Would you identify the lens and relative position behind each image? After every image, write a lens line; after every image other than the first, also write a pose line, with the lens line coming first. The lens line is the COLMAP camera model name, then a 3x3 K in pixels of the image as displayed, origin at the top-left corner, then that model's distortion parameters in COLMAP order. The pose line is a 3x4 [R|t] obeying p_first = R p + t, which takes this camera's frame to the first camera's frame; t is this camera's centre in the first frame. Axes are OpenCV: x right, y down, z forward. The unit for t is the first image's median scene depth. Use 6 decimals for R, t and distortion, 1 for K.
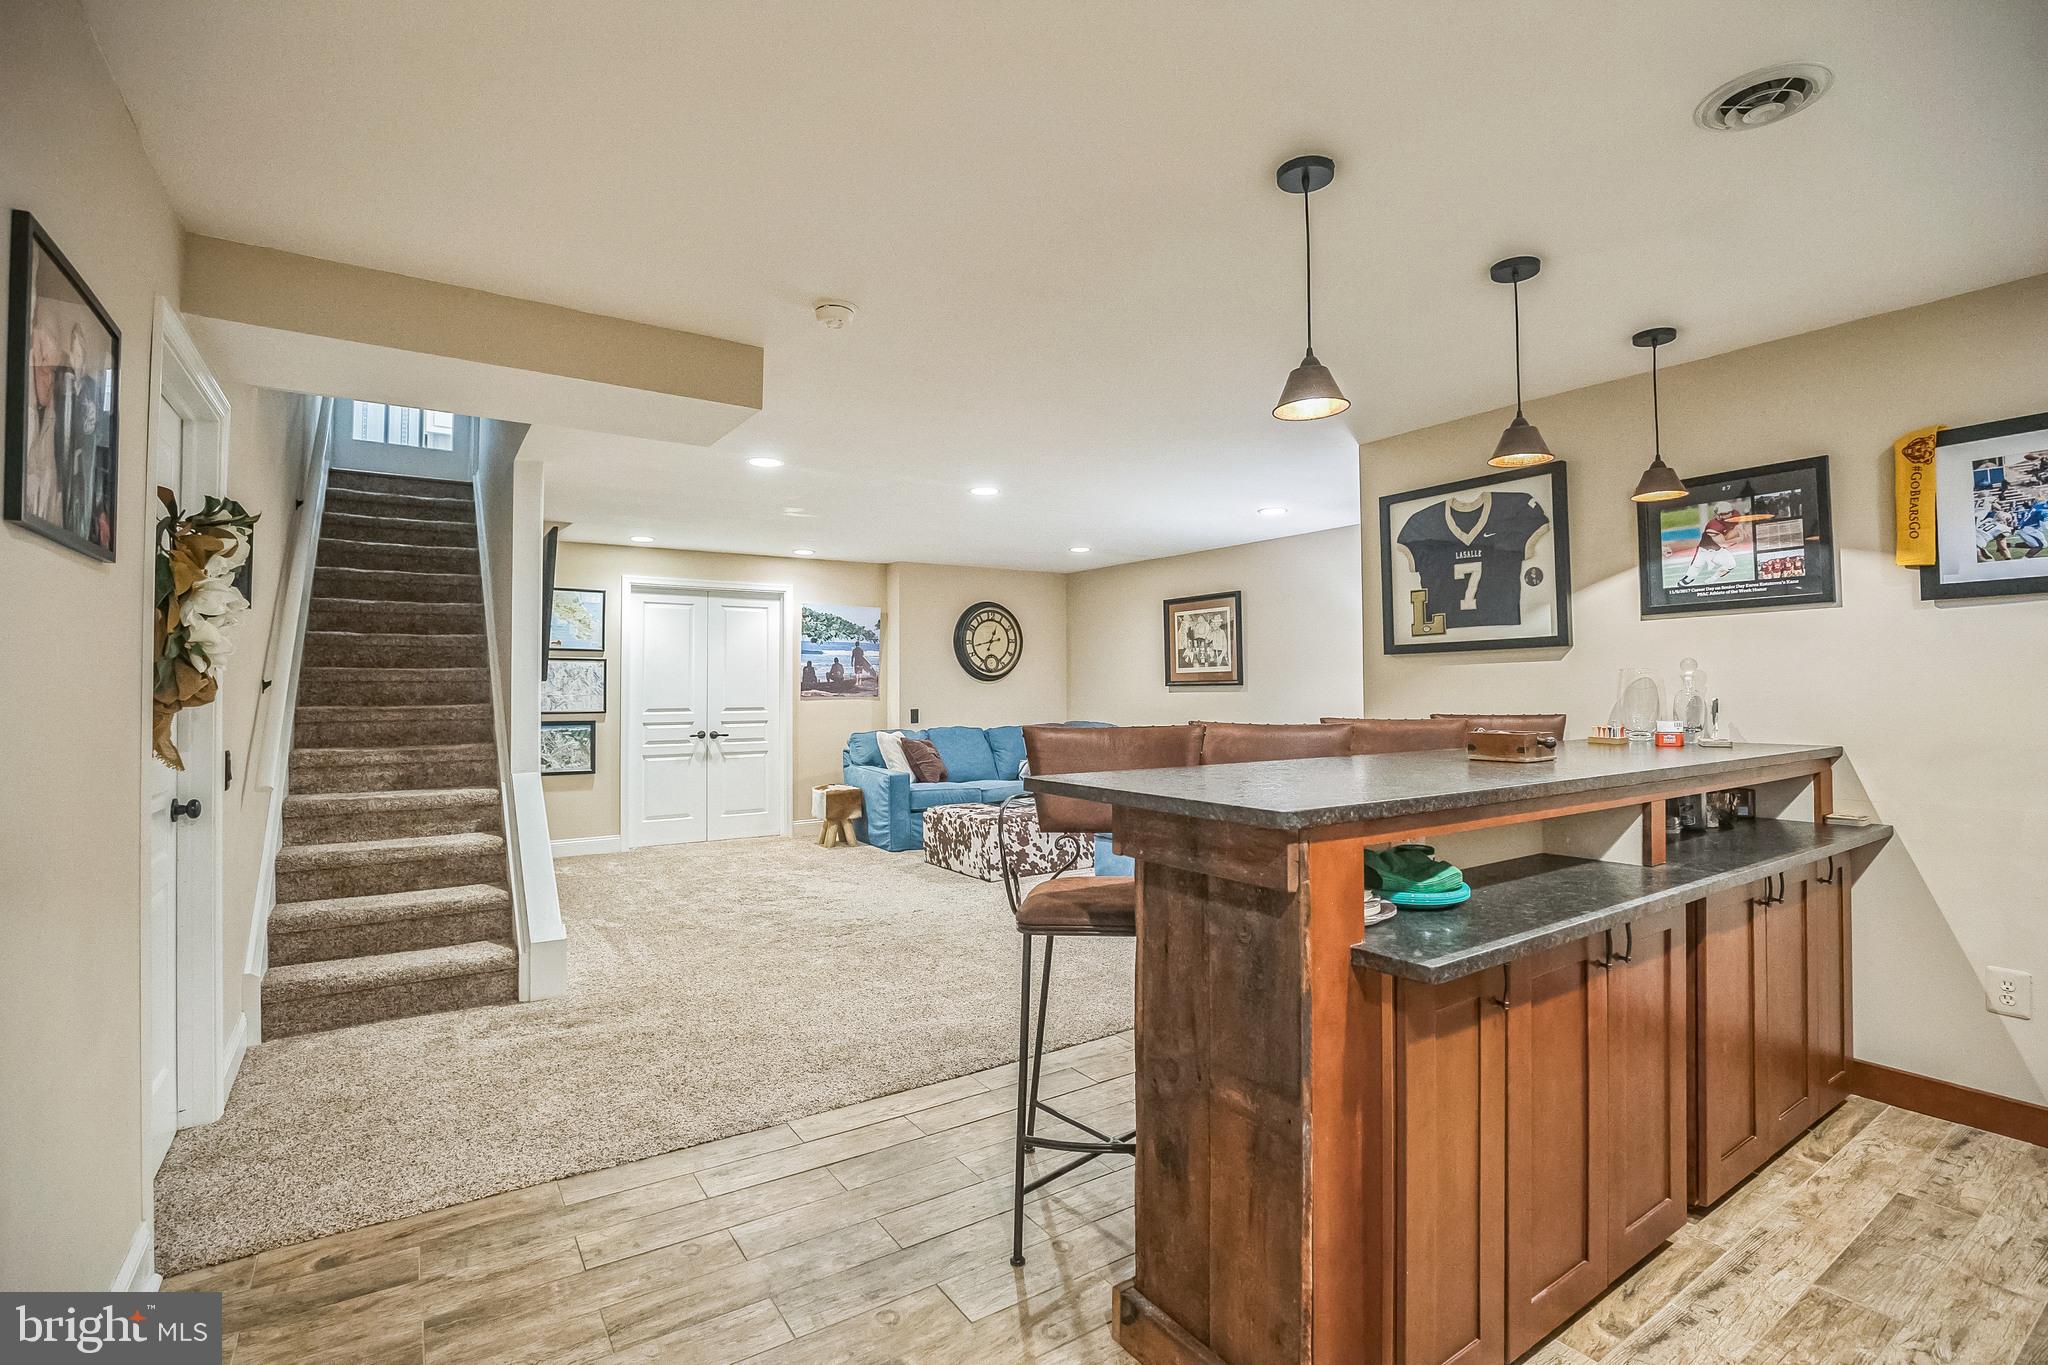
lens RADIAL K [[934.0, 0, 1026.8], [0, 934.0, 682.7], [0, 0, 1]] dist [-0.043781, -0.000615]
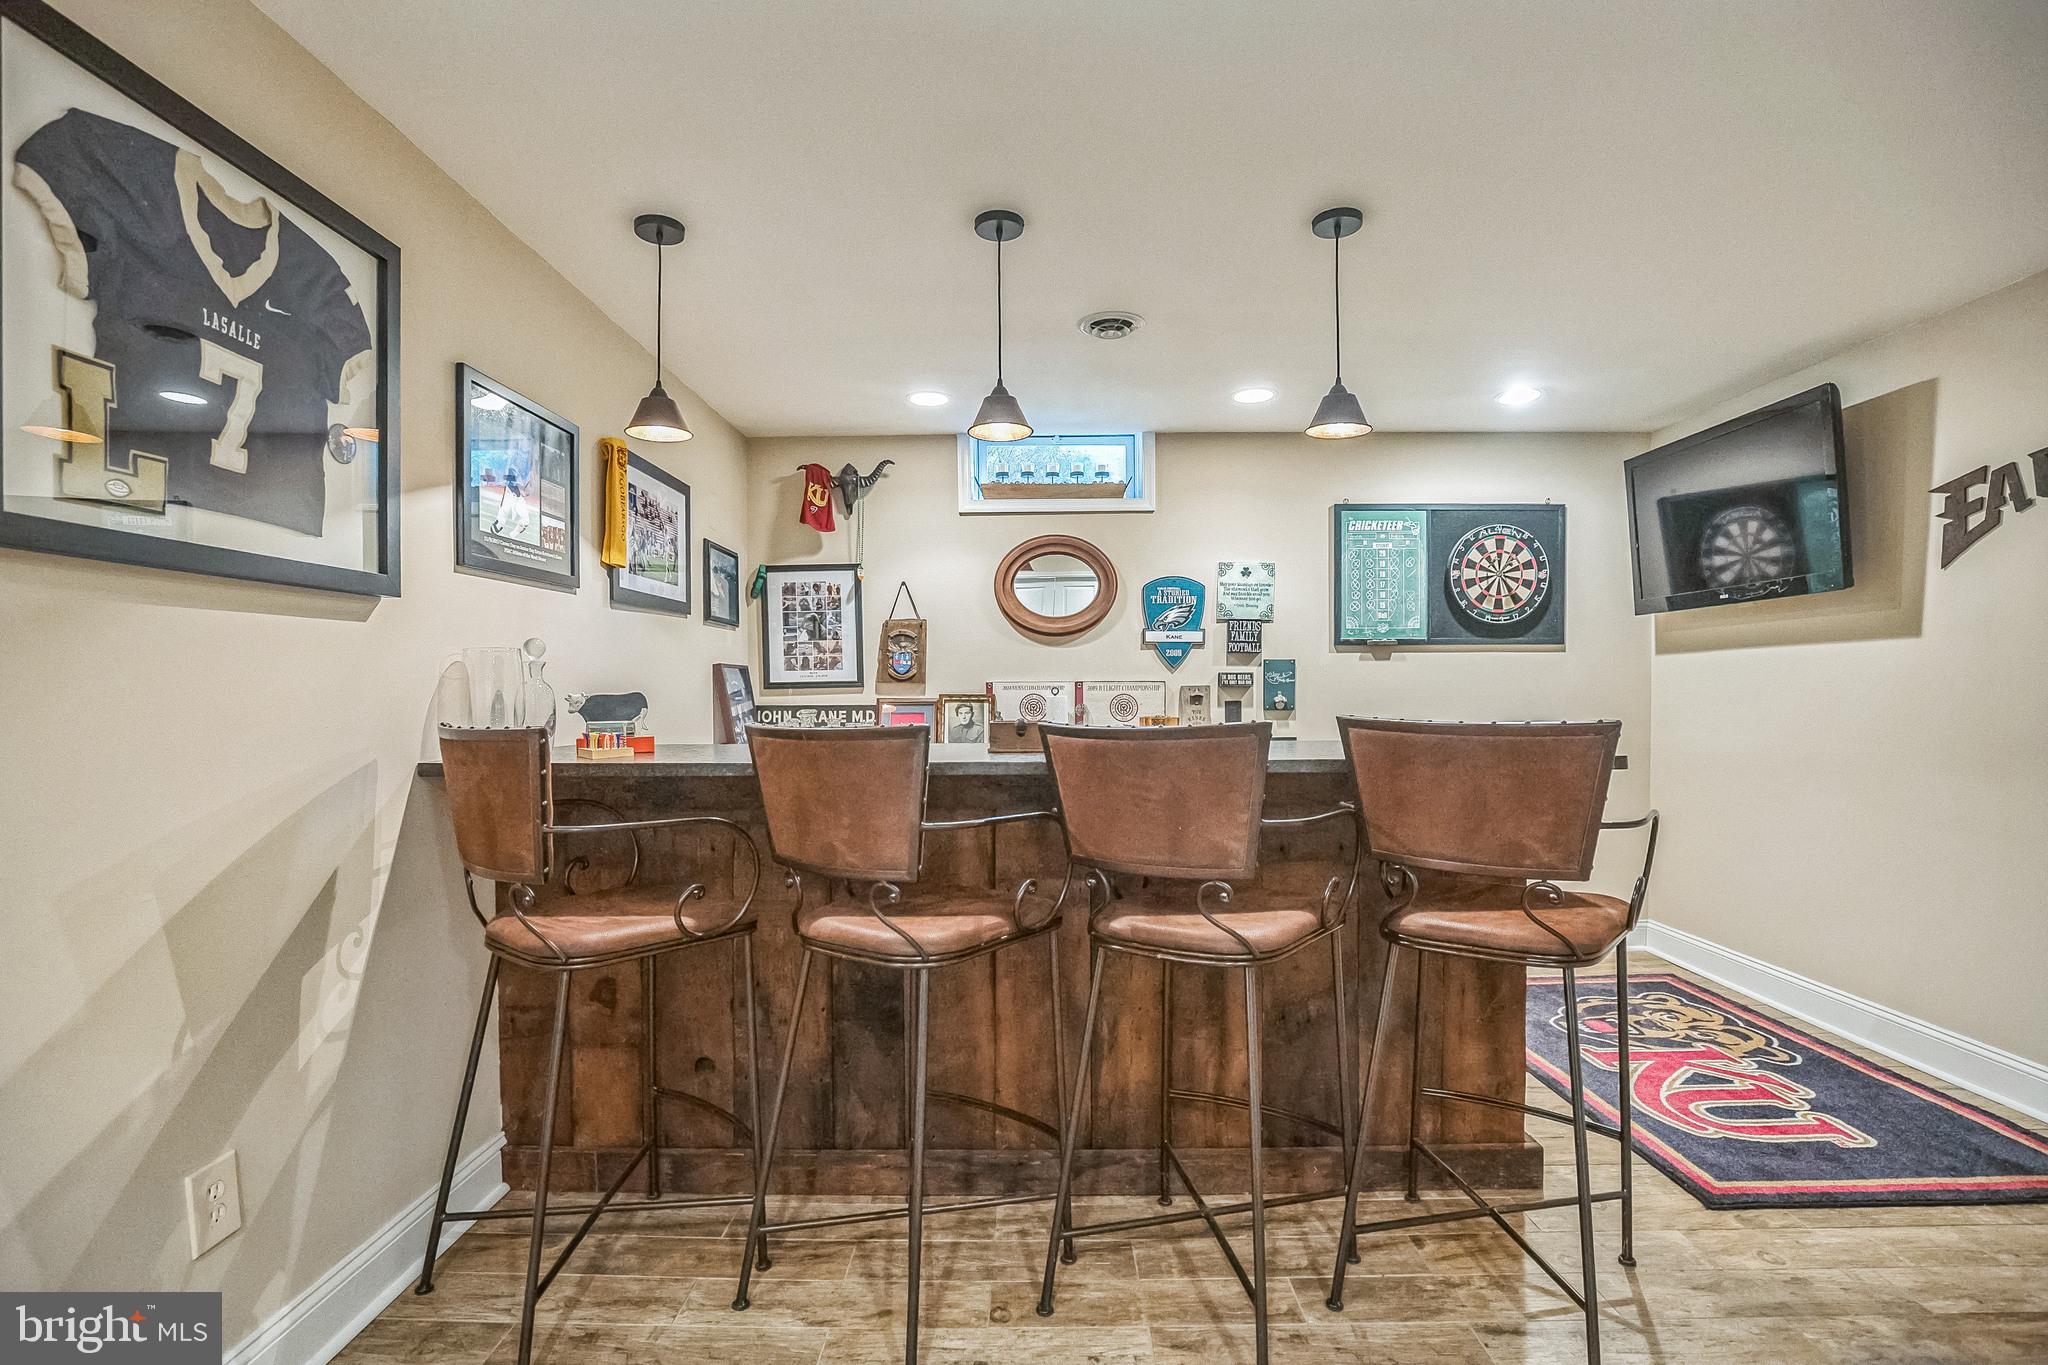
lens RADIAL K [[934.0, 0, 1027.8], [0, 934.0, 682.4], [0, 0, 1]] dist [-0.043781, -0.000615]
pose [[-0.825211, 0.004064, 0.564809, -0.015978], [-0.007293, 0.999814, -0.017851, 0.015821], [-0.564777, -0.018850, -0.825028, 1.146648]]
